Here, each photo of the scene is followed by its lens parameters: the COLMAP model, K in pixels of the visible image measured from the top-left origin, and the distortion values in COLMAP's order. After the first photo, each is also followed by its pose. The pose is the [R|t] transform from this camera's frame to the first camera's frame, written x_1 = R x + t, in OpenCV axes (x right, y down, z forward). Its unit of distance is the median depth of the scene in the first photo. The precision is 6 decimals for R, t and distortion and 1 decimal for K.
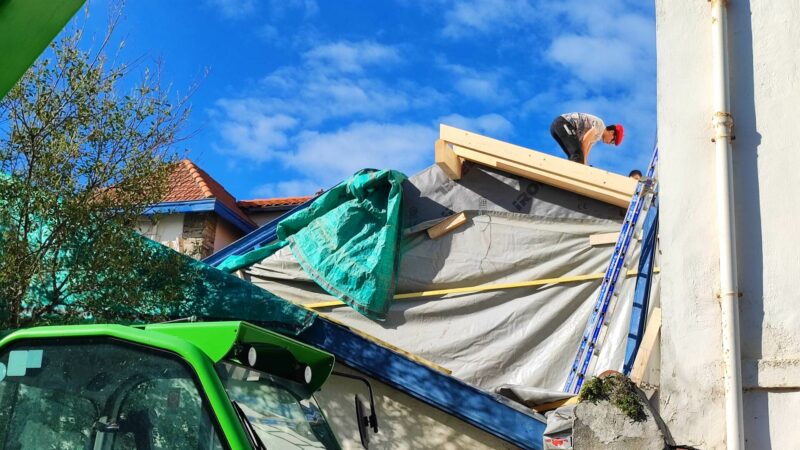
lens RADIAL K [[1164.5, 0, 394.3], [0, 1164.5, 220.1], [0, 0, 1]] dist [0.015212, 0.000000]
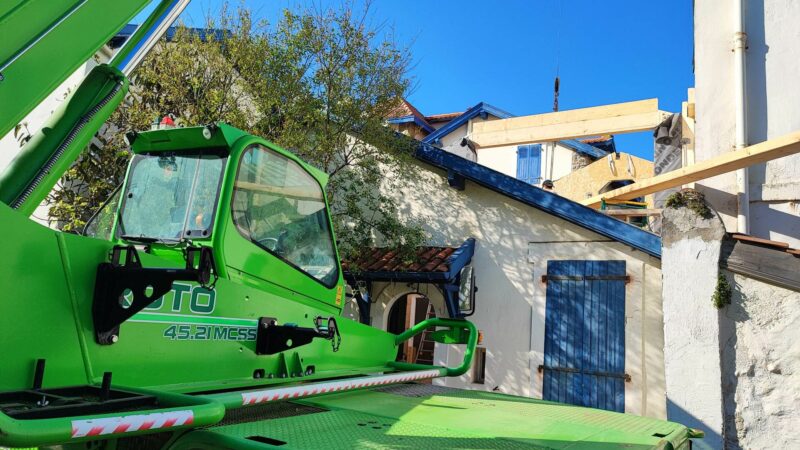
lens RADIAL K [[580.4, 0, 397.2], [0, 580.4, 223.0], [0, 0, 1]] dist [0.035897, -0.002754]
pose [[0.984534, -0.011801, -0.174793, -0.046239], [0.039193, 0.987277, 0.154102, 0.024588], [0.170751, -0.158569, 0.972471, 0.090403]]
